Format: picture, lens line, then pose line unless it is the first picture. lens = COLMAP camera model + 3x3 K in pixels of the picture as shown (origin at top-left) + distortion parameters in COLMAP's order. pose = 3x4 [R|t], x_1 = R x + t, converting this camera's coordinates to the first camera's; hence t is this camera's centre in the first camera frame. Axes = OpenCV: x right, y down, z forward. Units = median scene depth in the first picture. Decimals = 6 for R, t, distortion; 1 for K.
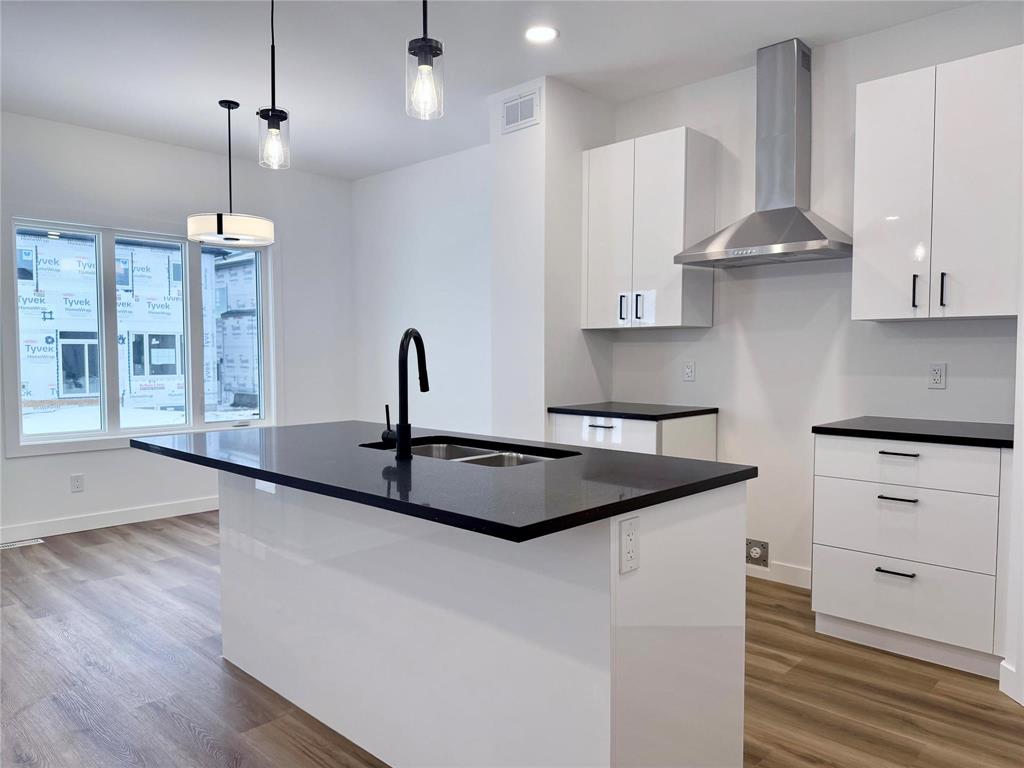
lens RADIAL K [[722.4, 0, 516.8], [0, 722.4, 394.9], [0, 0, 1]] dist [0.068251, -0.092341]
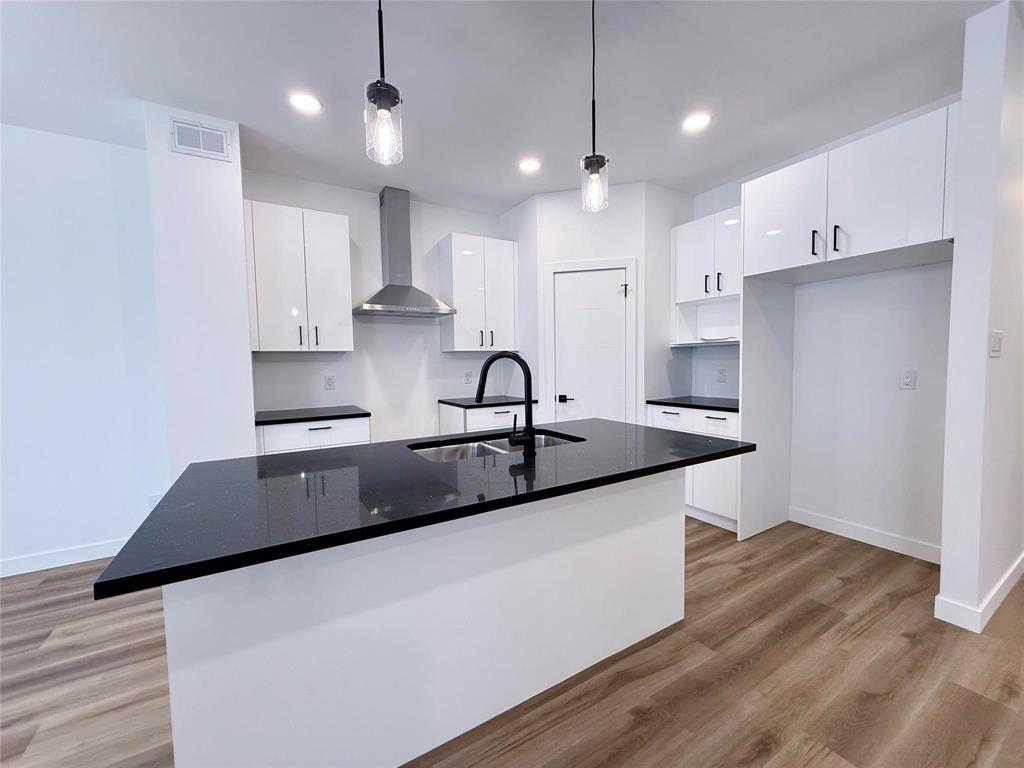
lens RADIAL K [[409.1, 0, 512.8], [0, 409.1, 387.2], [0, 0, 1]] dist [0.001817, 0.000171]
pose [[0.266159, -0.064329, 0.961780, -0.689286], [0.071898, 0.996316, 0.046742, -0.054648], [-0.961244, 0.056709, 0.269803, 0.667690]]
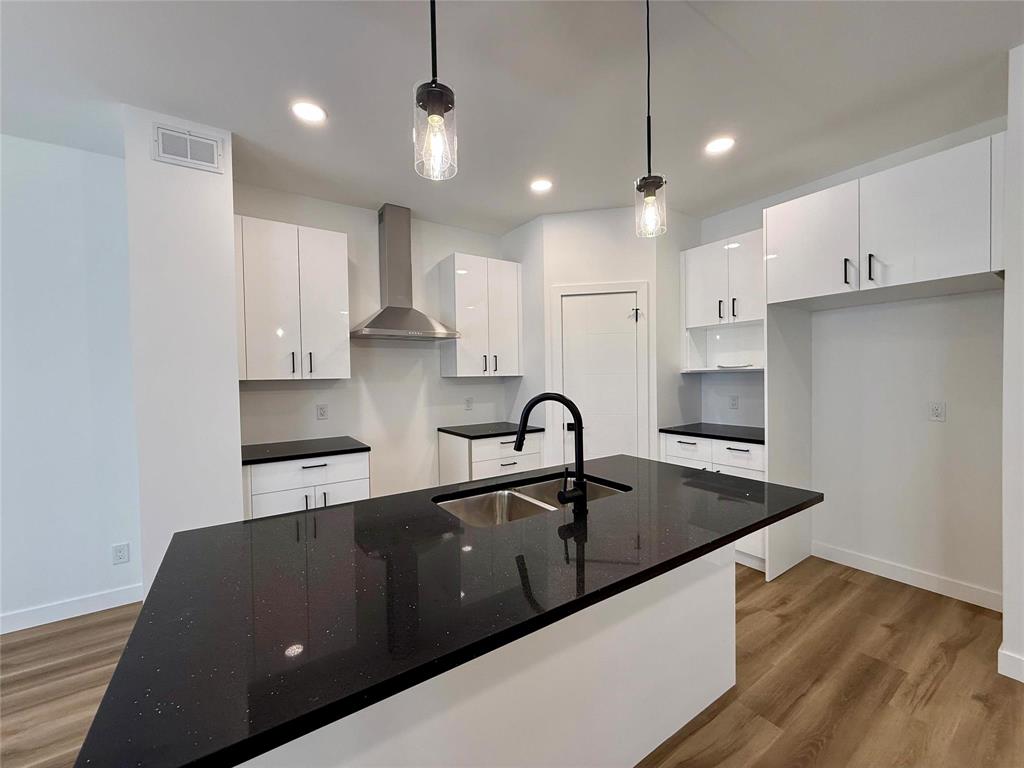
lens RADIAL K [[407.8, 0, 511.5], [0, 407.8, 386.9], [0, 0, 1]] dist [0.000103, 0.000692]
pose [[0.217235, -0.028671, 0.975698, -0.634396], [0.072121, 0.997308, 0.013248, -0.097074], [-0.973451, 0.067490, 0.218718, 0.769196]]
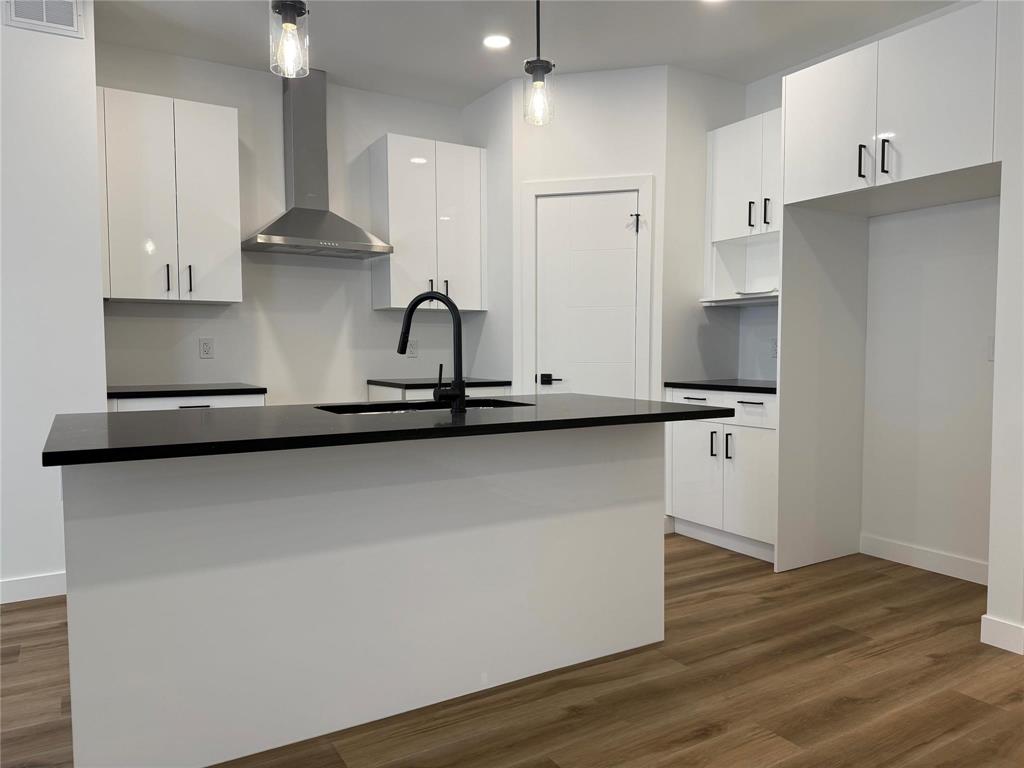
lens RADIAL K [[722.4, 0, 516.8], [0, 722.4, 394.9], [0, 0, 1]] dist [0.068251, -0.092341]
pose [[0.263851, -0.061505, 0.962601, -0.948409], [0.056205, 0.997250, 0.048312, 0.009795], [-0.962924, 0.041356, 0.266582, 0.505768]]
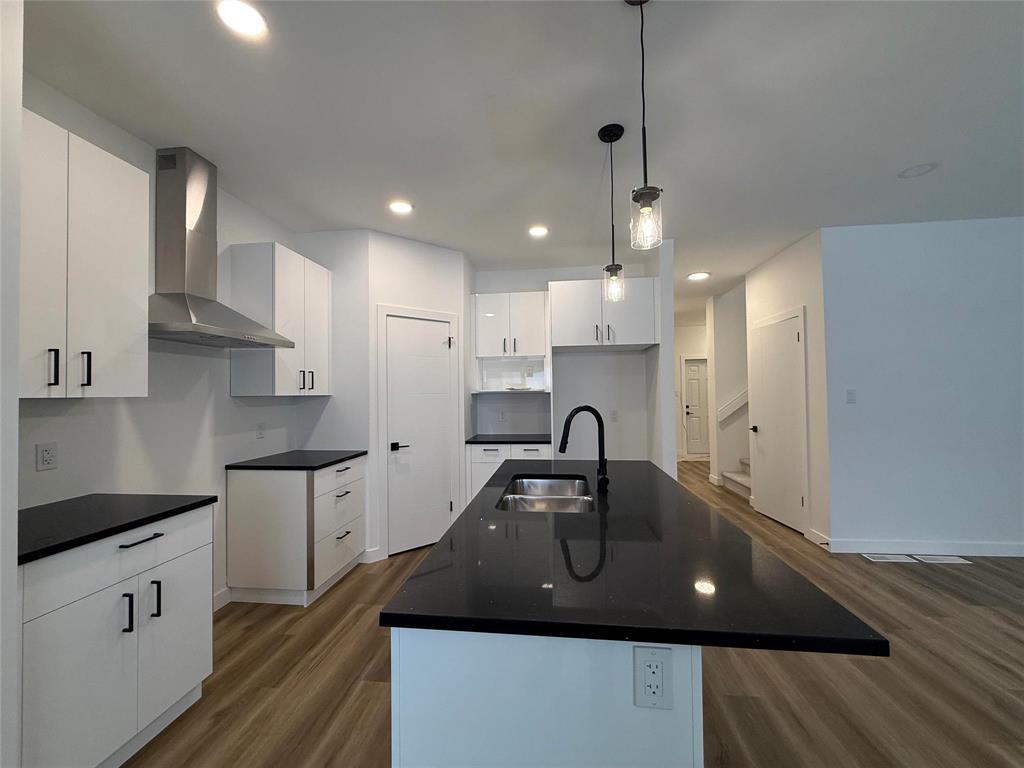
lens RADIAL K [[407.8, 0, 511.5], [0, 407.8, 386.9], [0, 0, 1]] dist [0.000103, 0.000692]
pose [[-0.601329, 0.021554, 0.798710, -0.593495], [0.058288, 0.998156, 0.016948, -0.128138], [-0.796872, 0.056747, -0.601477, 1.337353]]
